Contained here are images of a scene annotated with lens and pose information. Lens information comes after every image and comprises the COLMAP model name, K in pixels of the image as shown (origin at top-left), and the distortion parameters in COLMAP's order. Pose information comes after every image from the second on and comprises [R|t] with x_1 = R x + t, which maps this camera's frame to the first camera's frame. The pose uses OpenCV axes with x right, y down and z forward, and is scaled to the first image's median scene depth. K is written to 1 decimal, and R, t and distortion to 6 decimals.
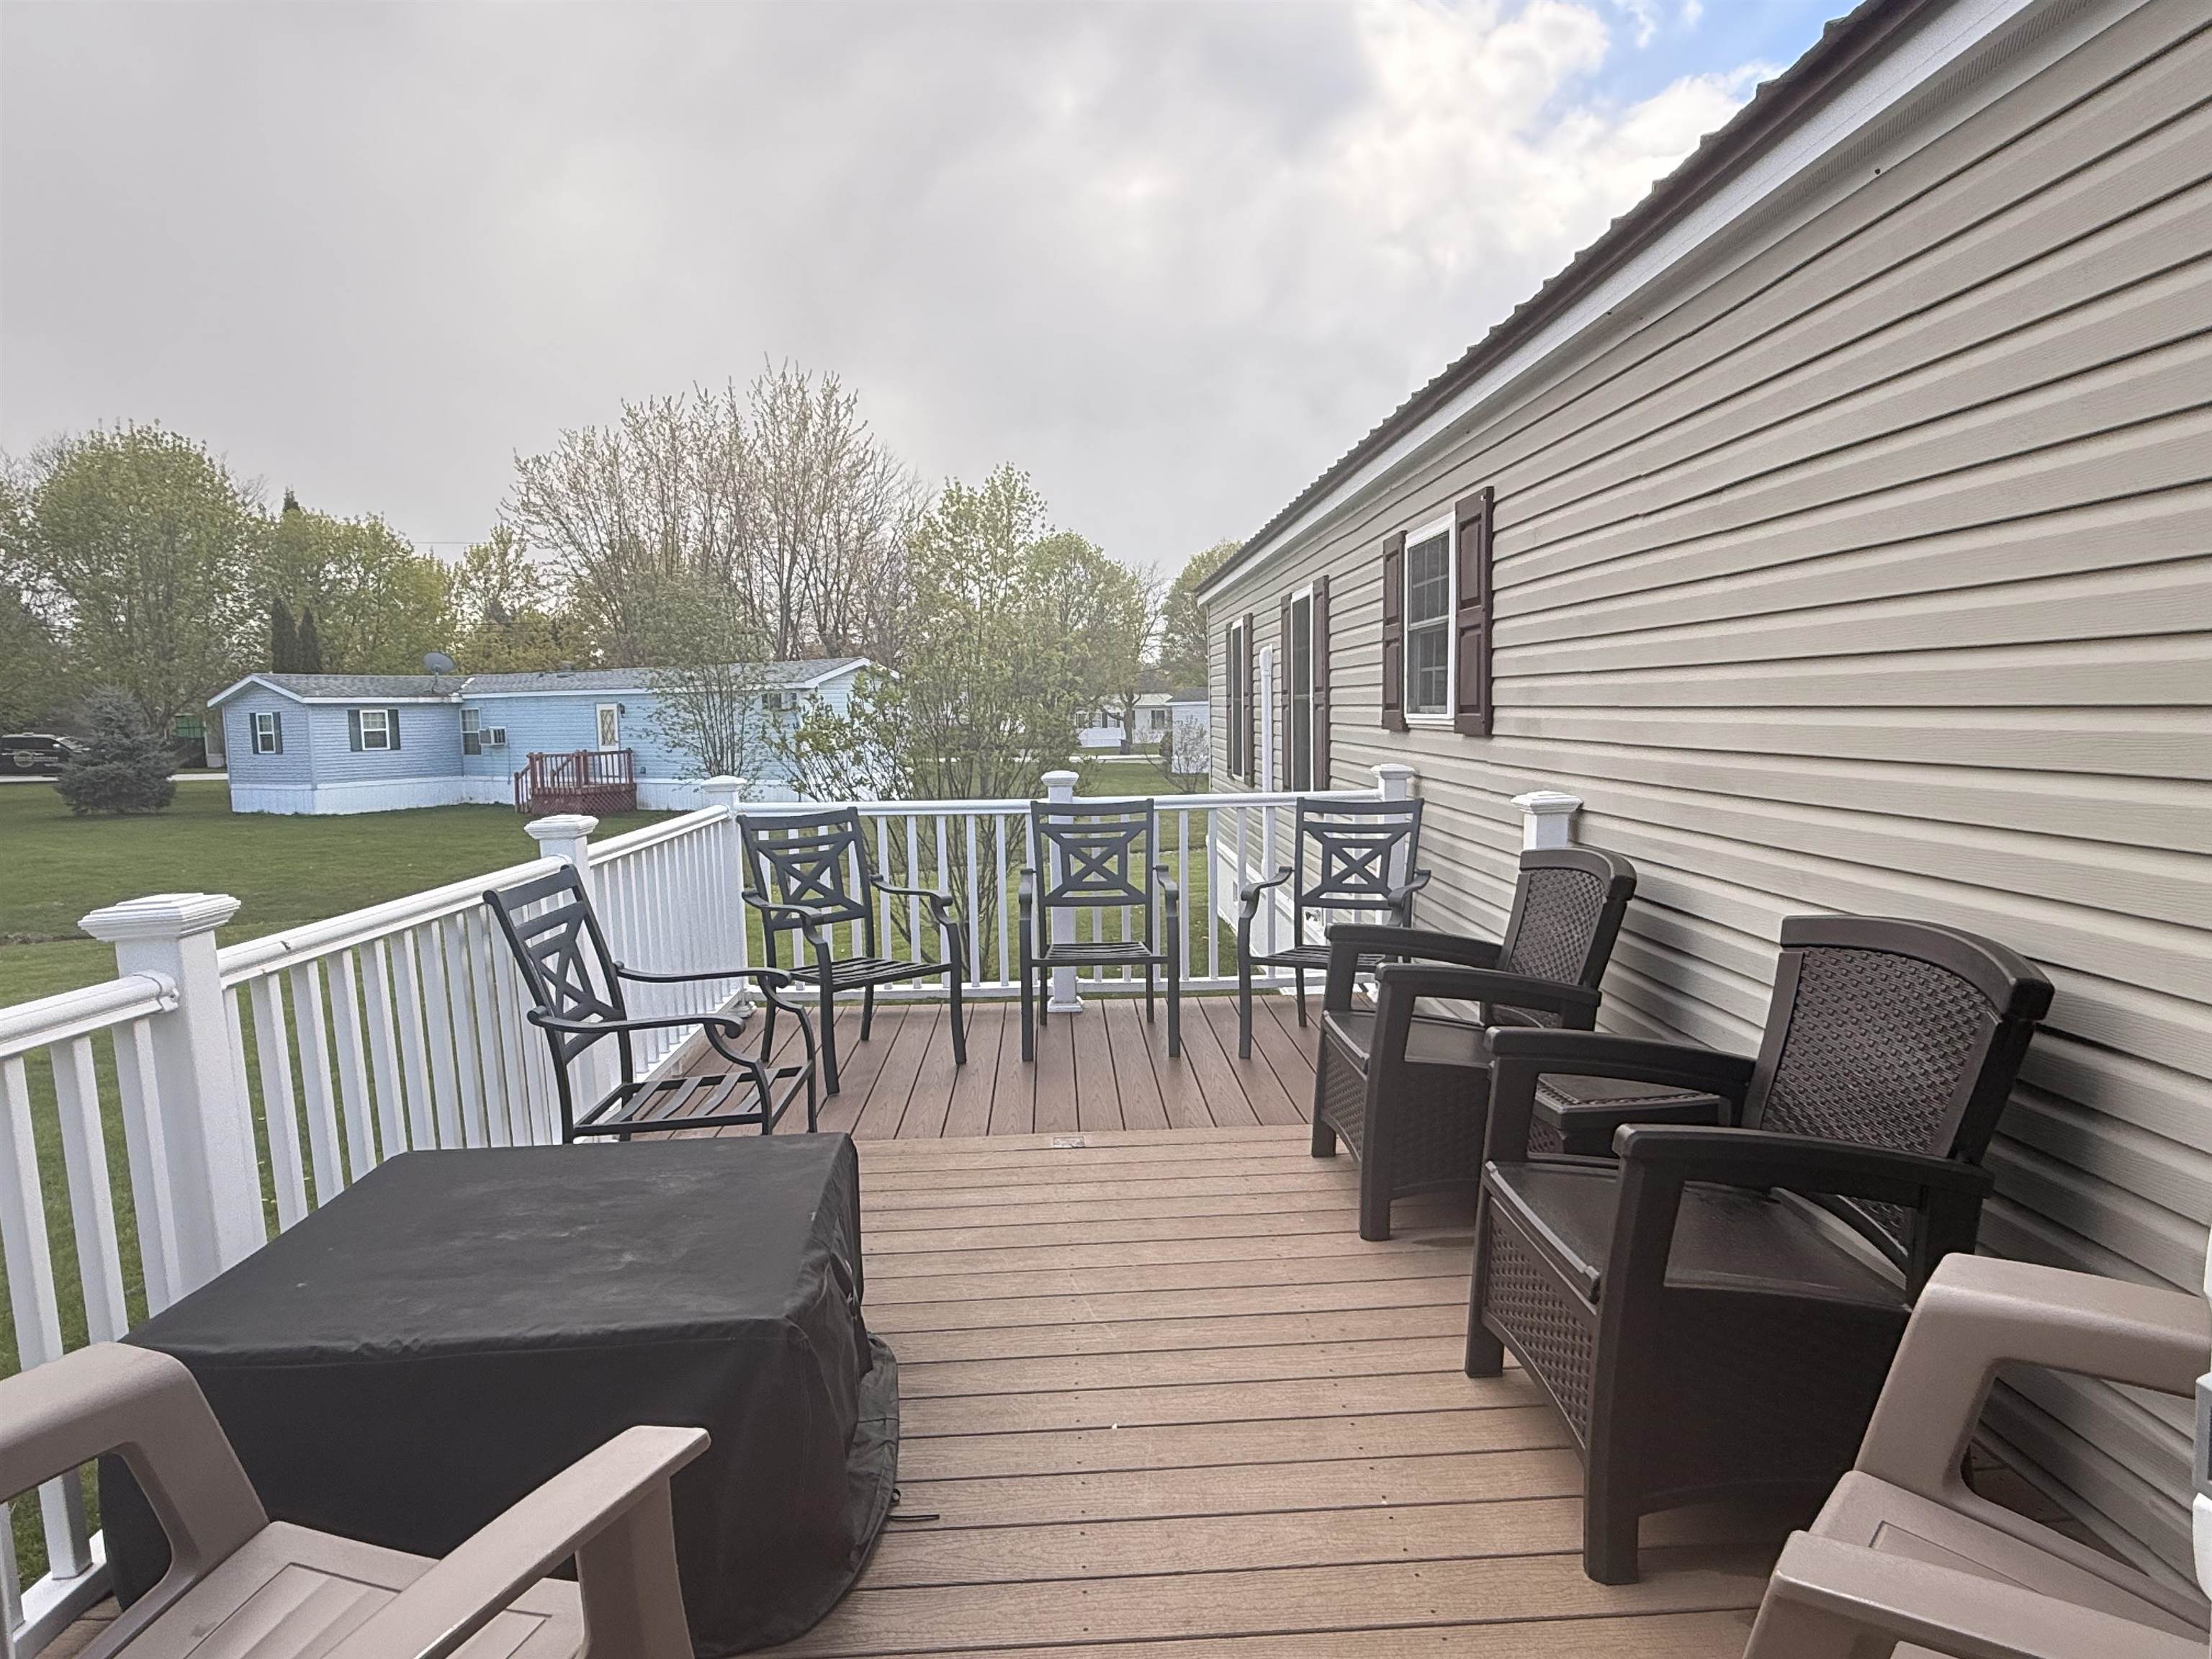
lens RADIAL K [[1345.2, 0, 1119.7], [0, 1345.2, 834.2], [0, 0, 1]] dist [-0.001692, 0.002452]
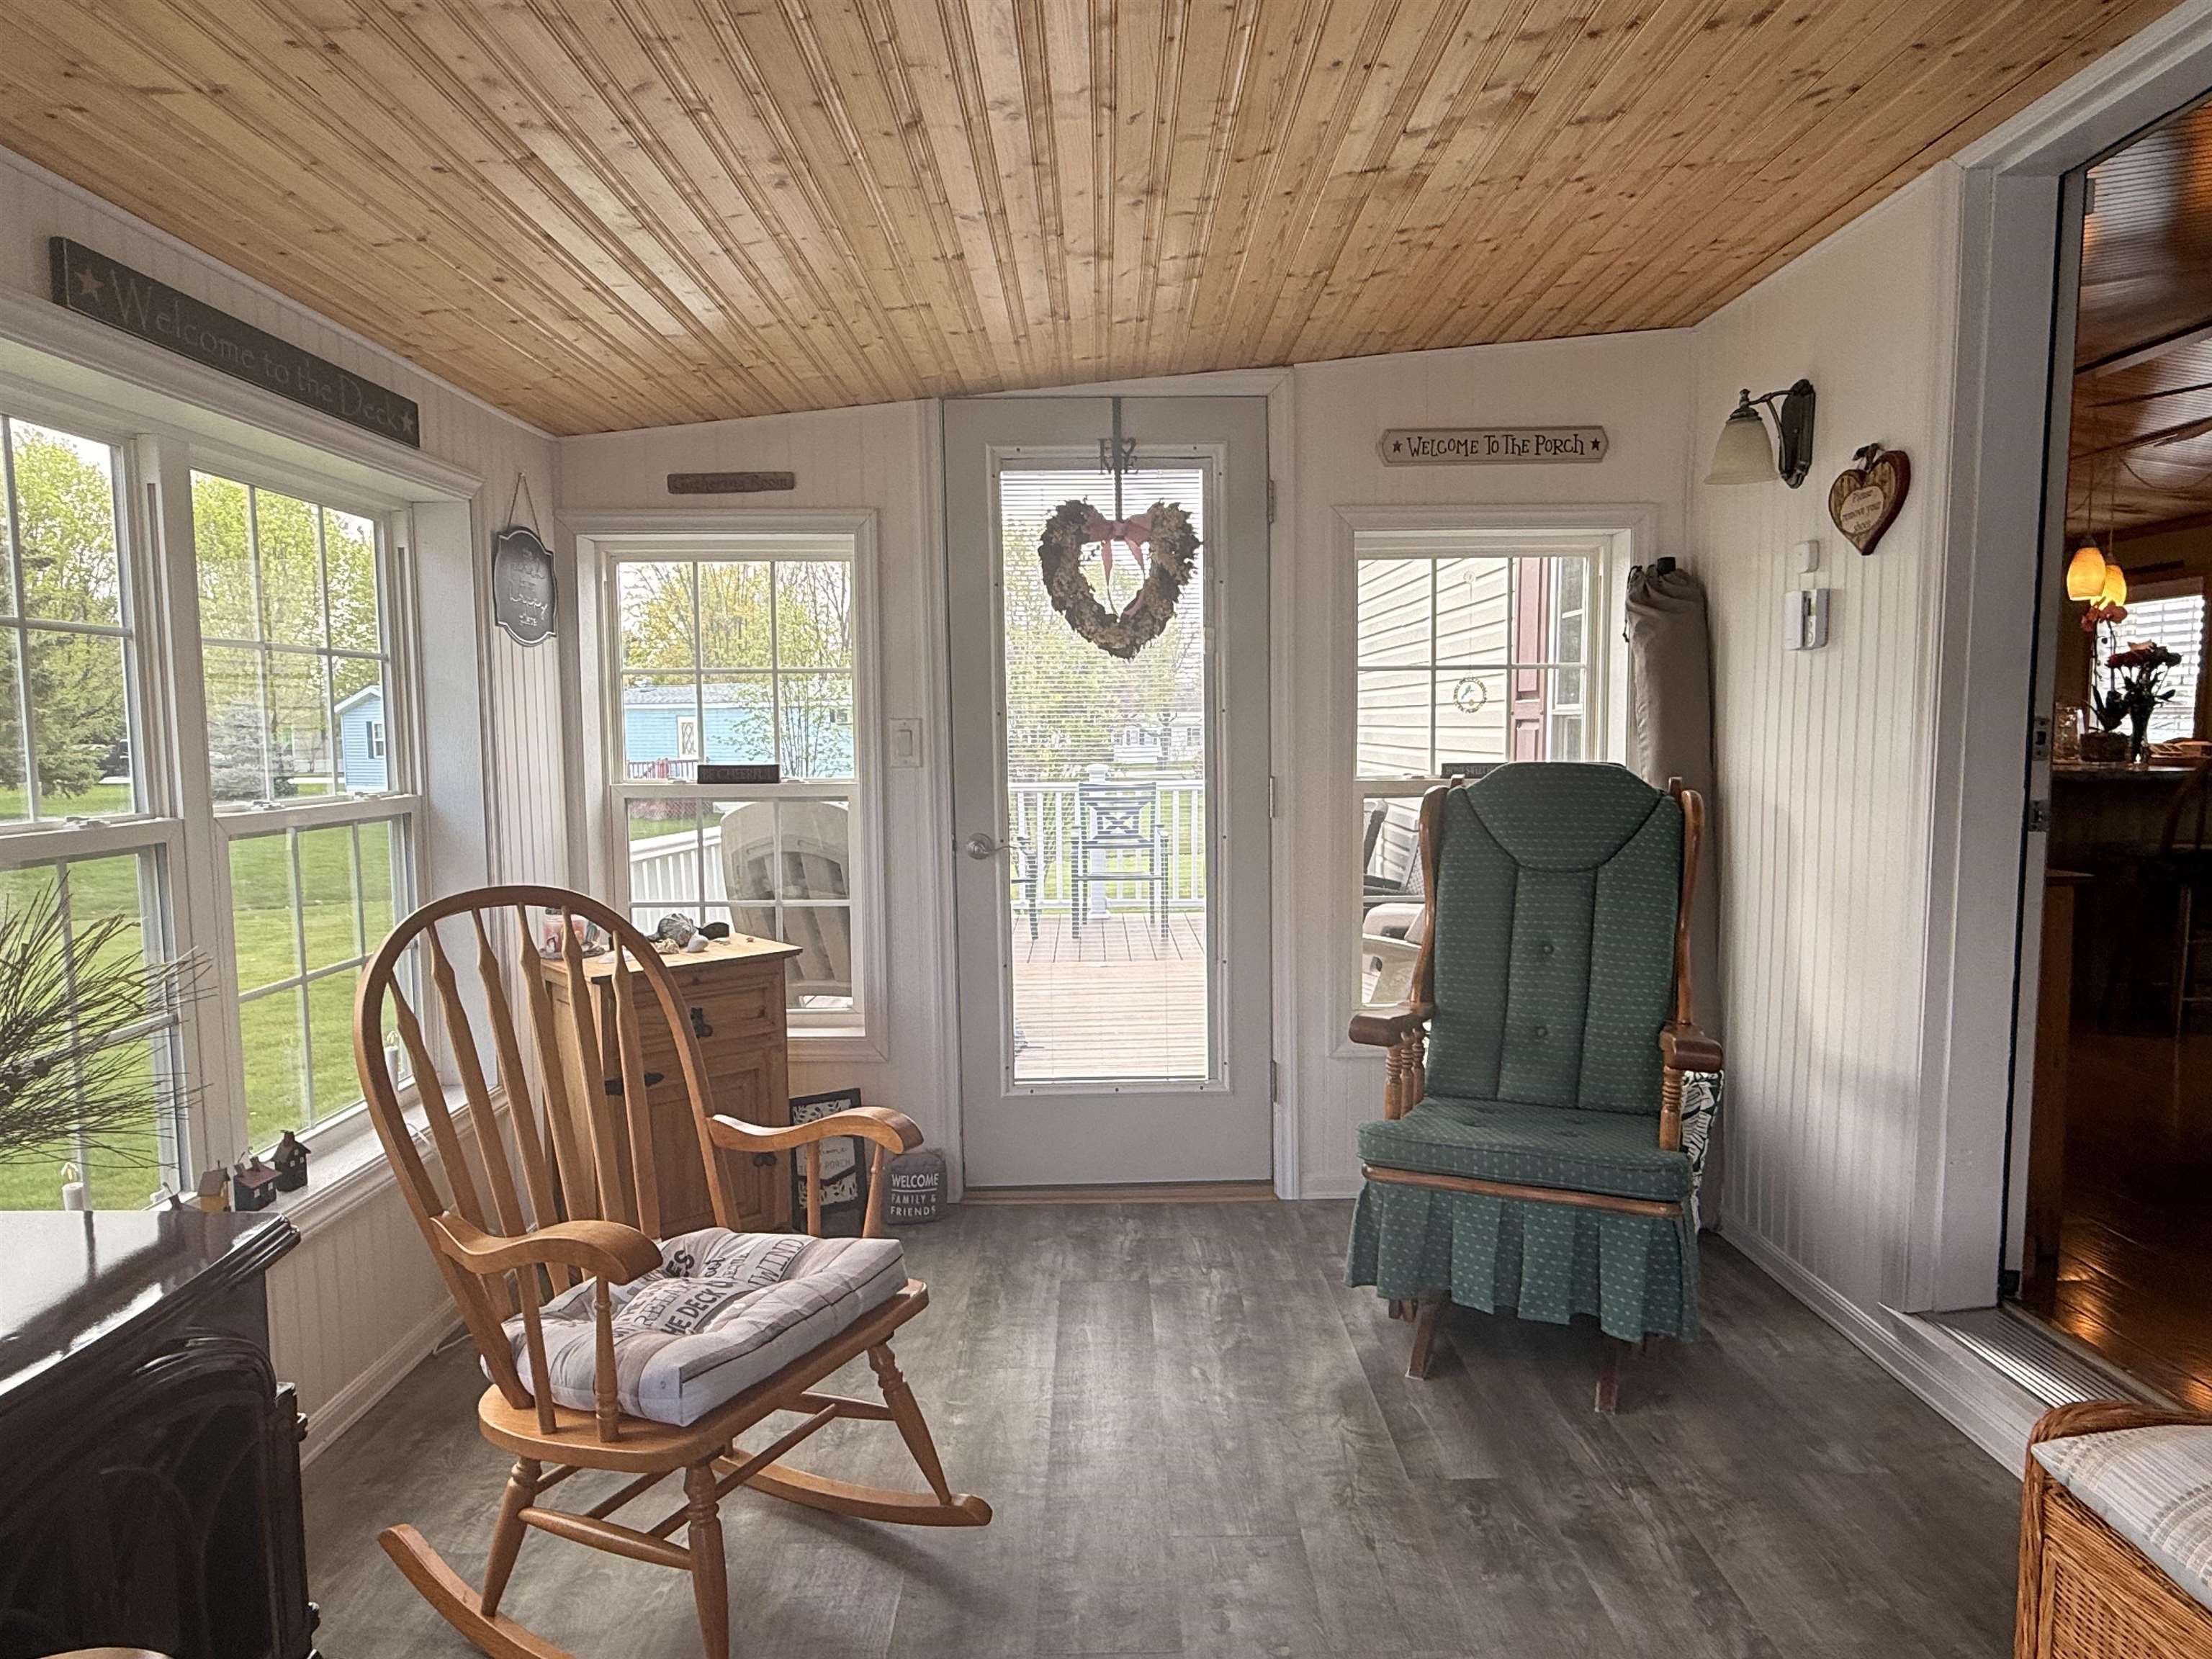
lens RADIAL K [[1345.2, 0, 1108.3], [0, 1345.2, 842.5], [0, 0, 1]] dist [-0.001692, 0.002452]
pose [[0.999276, 0.013639, -0.035529, 0.026121], [-0.013869, 0.999884, -0.006231, 0.056057], [0.035440, 0.006719, 0.999349, -0.582490]]
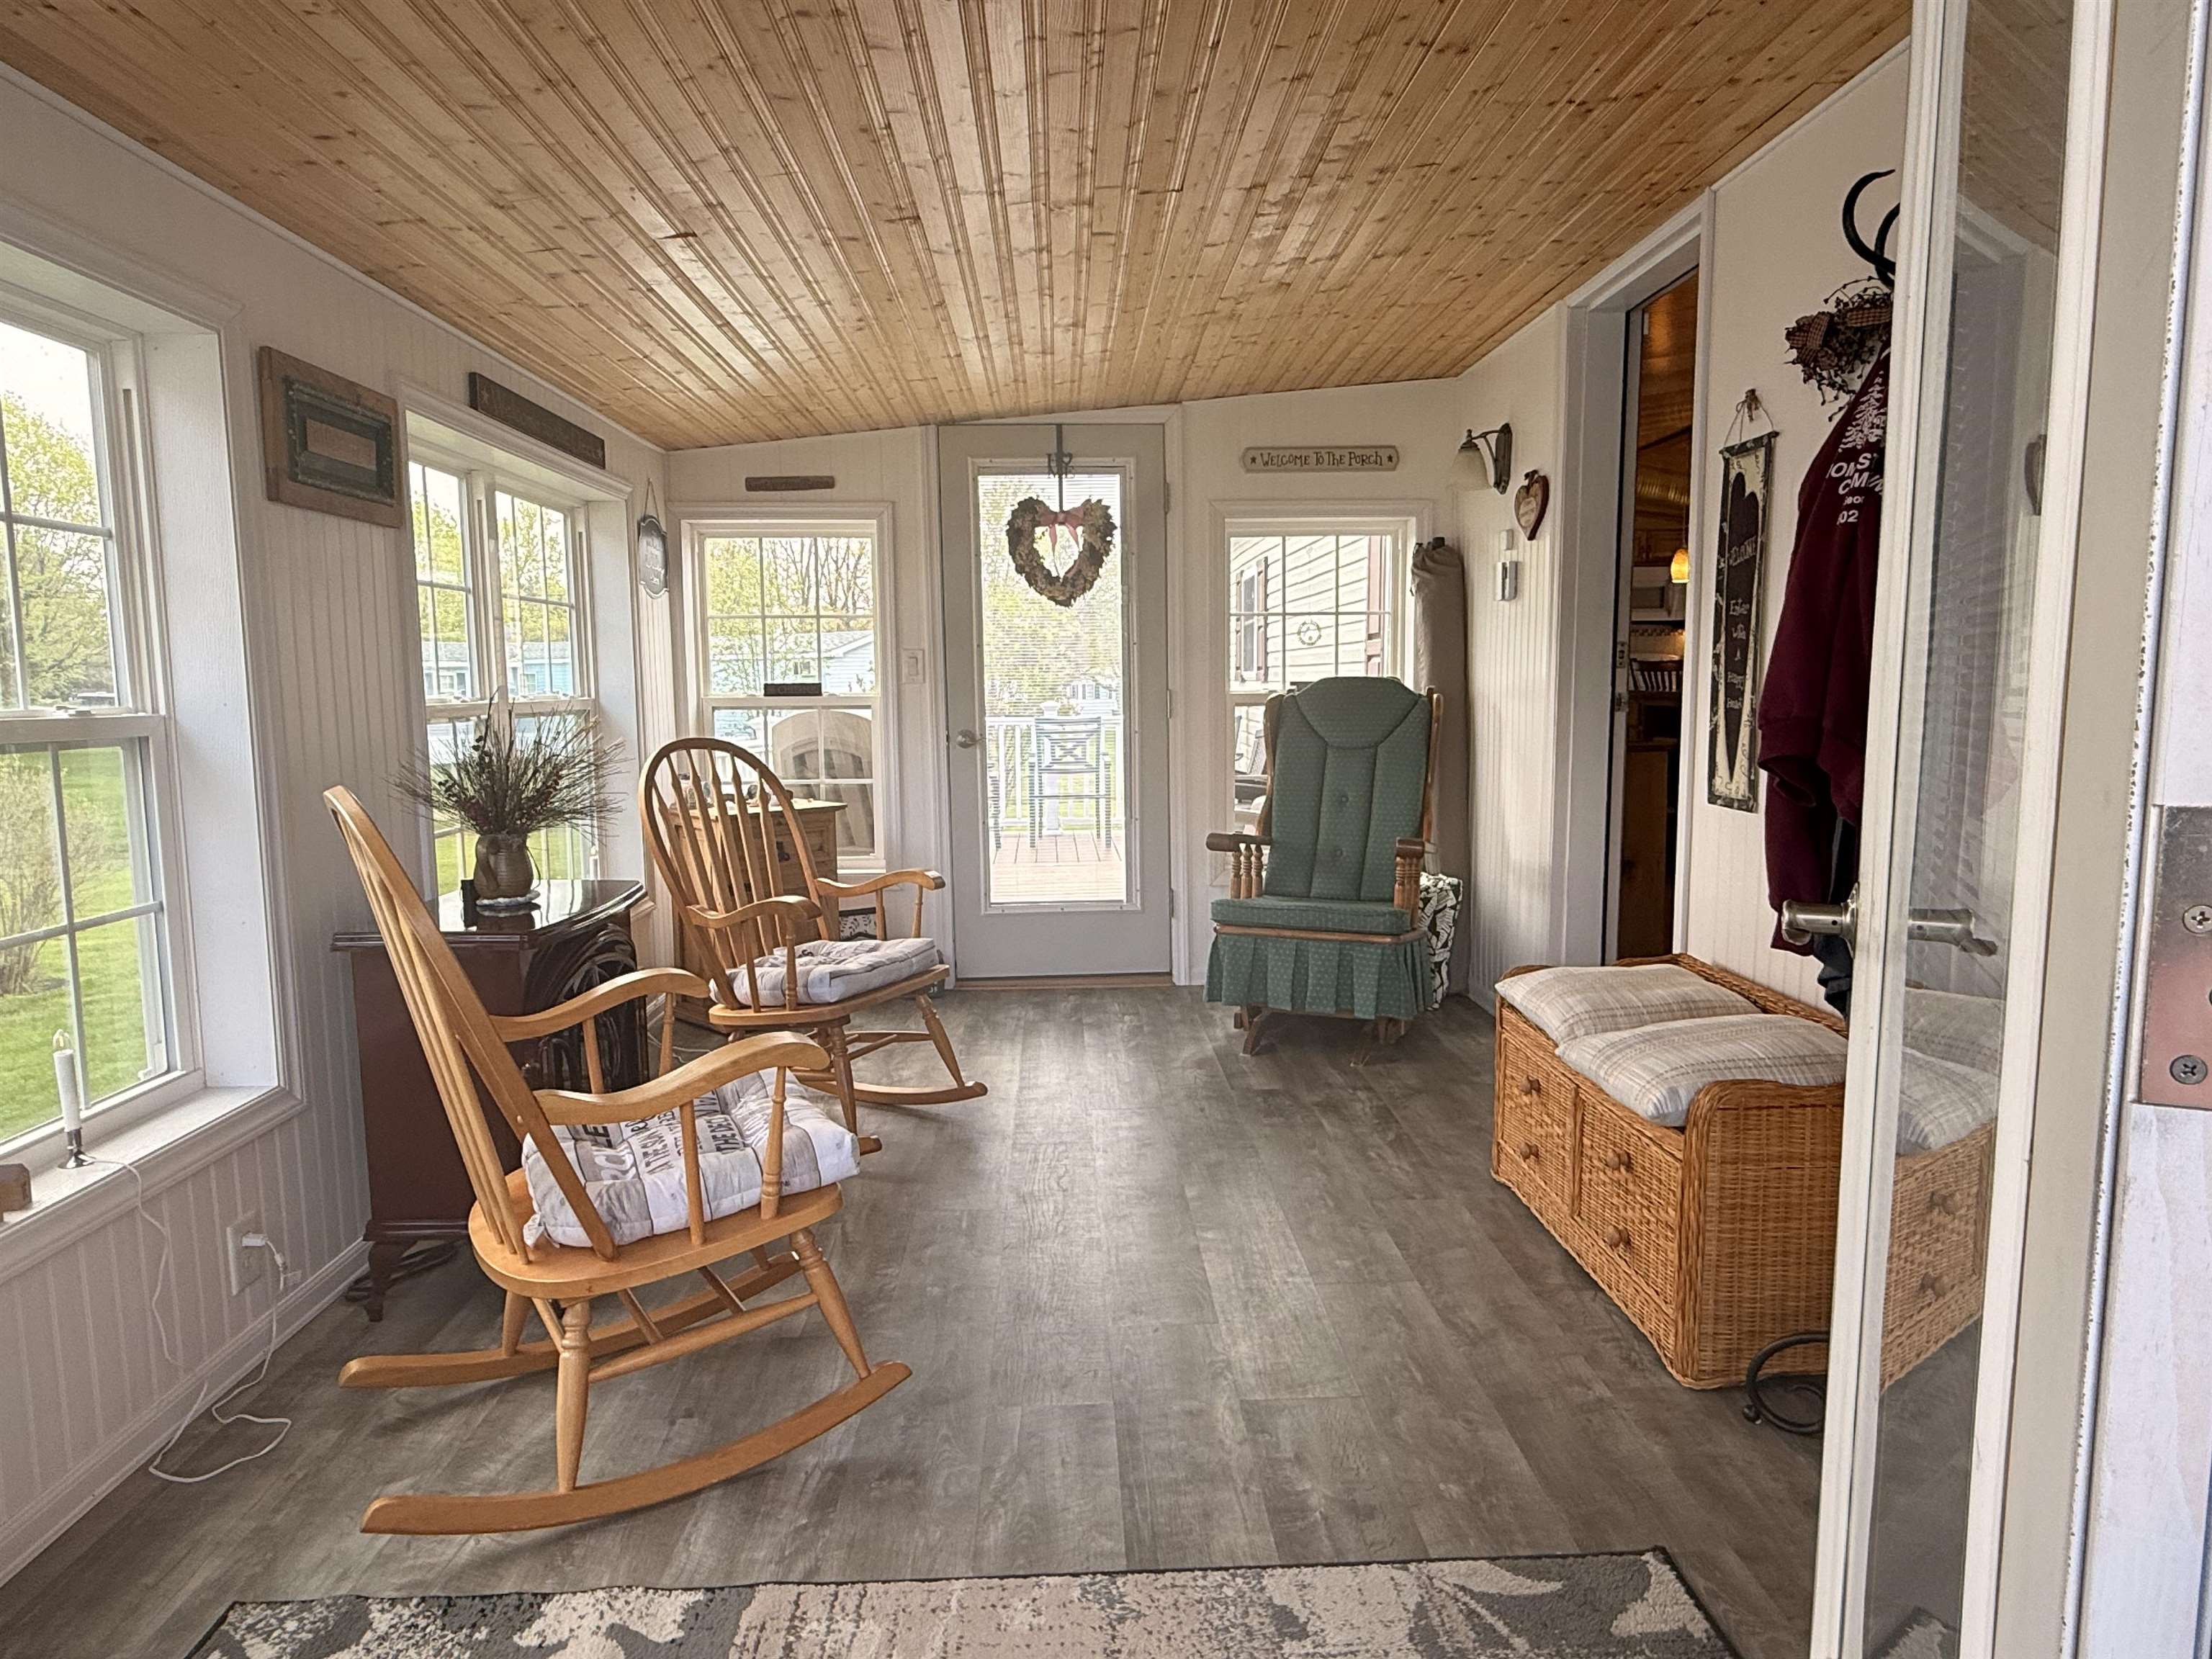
lens RADIAL K [[1345.2, 0, 1108.3], [0, 1345.2, 844.0], [0, 0, 1]] dist [-0.001692, 0.002452]
pose [[0.999950, 0.009485, -0.003114, 0.042637], [-0.009396, 0.999583, 0.027319, 0.098895], [0.003371, -0.027288, 0.999622, -0.854512]]
